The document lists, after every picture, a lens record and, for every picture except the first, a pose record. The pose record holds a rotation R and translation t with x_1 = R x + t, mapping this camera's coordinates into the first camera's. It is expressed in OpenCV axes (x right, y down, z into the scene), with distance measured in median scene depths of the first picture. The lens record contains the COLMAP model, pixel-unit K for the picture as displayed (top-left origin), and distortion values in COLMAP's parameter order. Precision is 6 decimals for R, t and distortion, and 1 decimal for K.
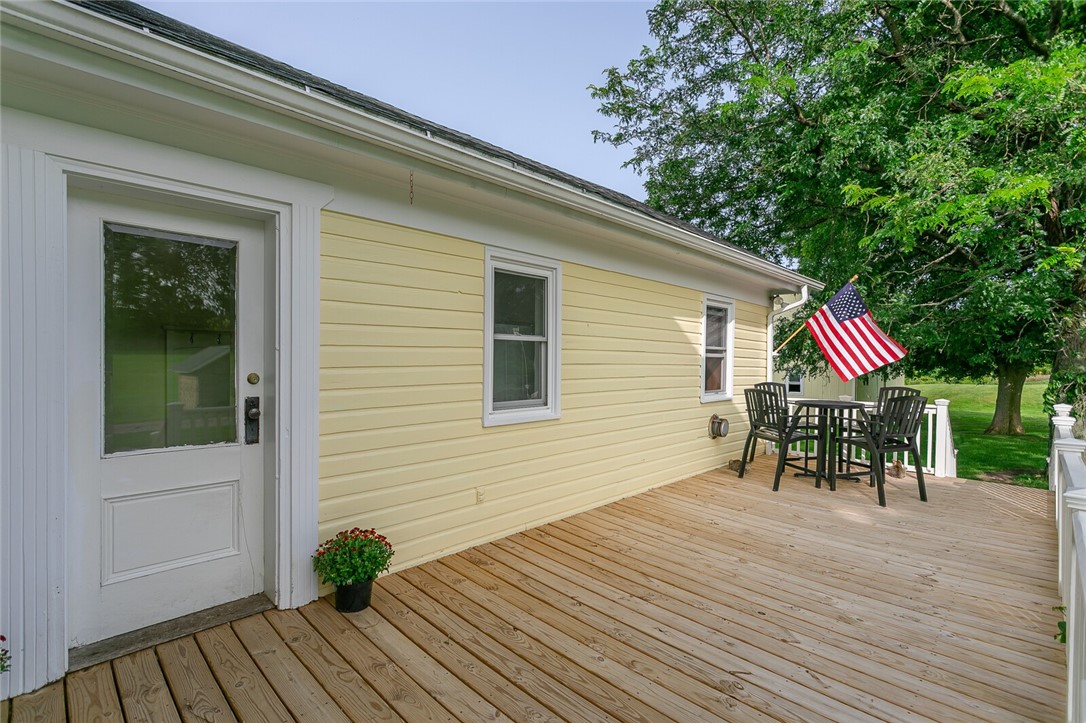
lens RADIAL K [[509.9, 0, 544.8], [0, 509.9, 368.0], [0, 0, 1]] dist [0.000648, 0.003605]
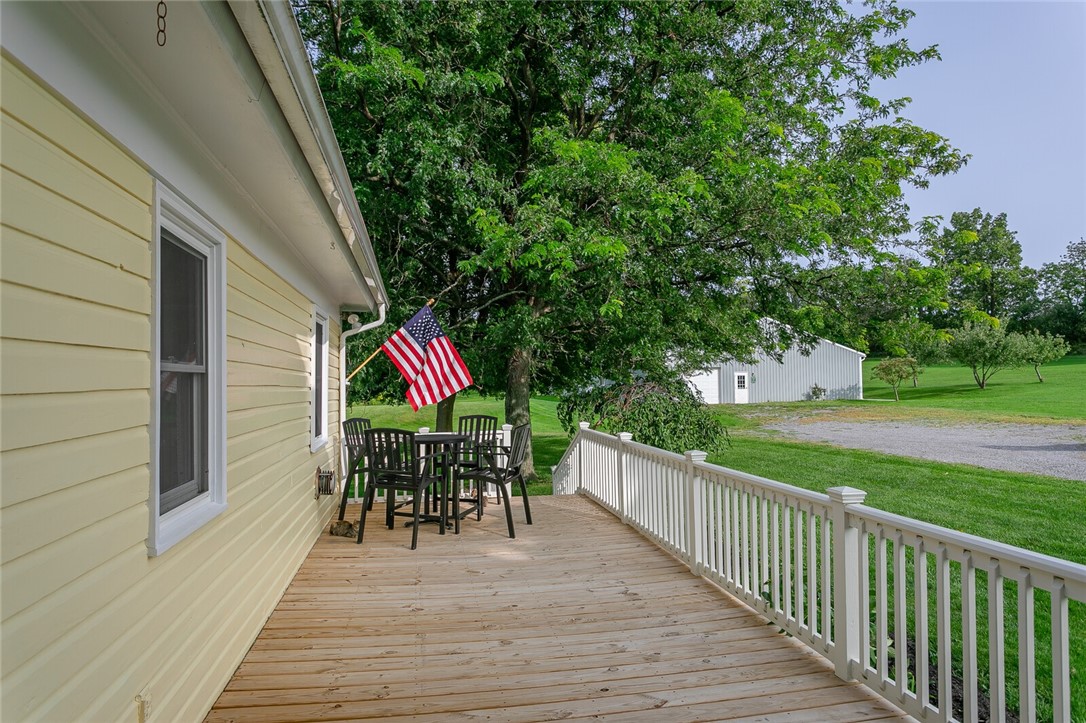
lens RADIAL K [[610.9, 0, 548.1], [0, 610.9, 372.8], [0, 0, 1]] dist [-0.004482, -0.000162]
pose [[0.554806, -0.001239, 0.831979, -0.339848], [0.029017, 0.999419, -0.017863, -0.030690], [-0.831474, 0.034052, 0.554520, 0.332803]]
